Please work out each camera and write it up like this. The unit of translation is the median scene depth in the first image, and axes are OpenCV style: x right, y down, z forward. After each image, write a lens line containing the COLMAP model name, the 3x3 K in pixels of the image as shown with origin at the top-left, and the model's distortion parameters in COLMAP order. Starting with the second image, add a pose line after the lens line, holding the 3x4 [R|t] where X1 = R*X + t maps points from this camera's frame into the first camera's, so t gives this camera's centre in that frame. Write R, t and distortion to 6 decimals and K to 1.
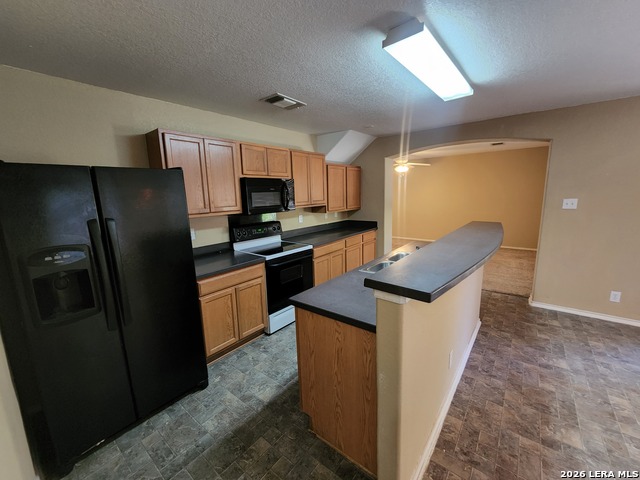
lens RADIAL K [[263.7, 0, 320.0], [0, 263.7, 240.0], [0, 0, 1]] dist [-0.000002, 0.000060]
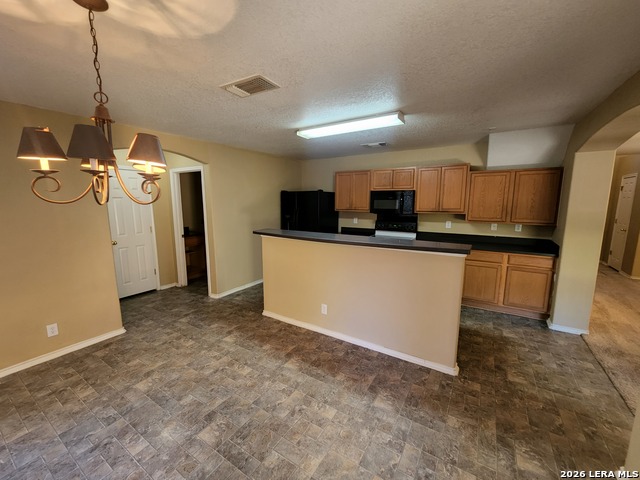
lens RADIAL K [[263.7, 0, 320.0], [0, 263.7, 240.0], [0, 0, 1]] dist [-0.000002, 0.000060]
pose [[0.107042, 0.179363, -0.977942, 1.435671], [-0.182846, 0.970369, 0.157960, -0.140622], [0.977297, 0.161905, 0.136666, 0.508689]]
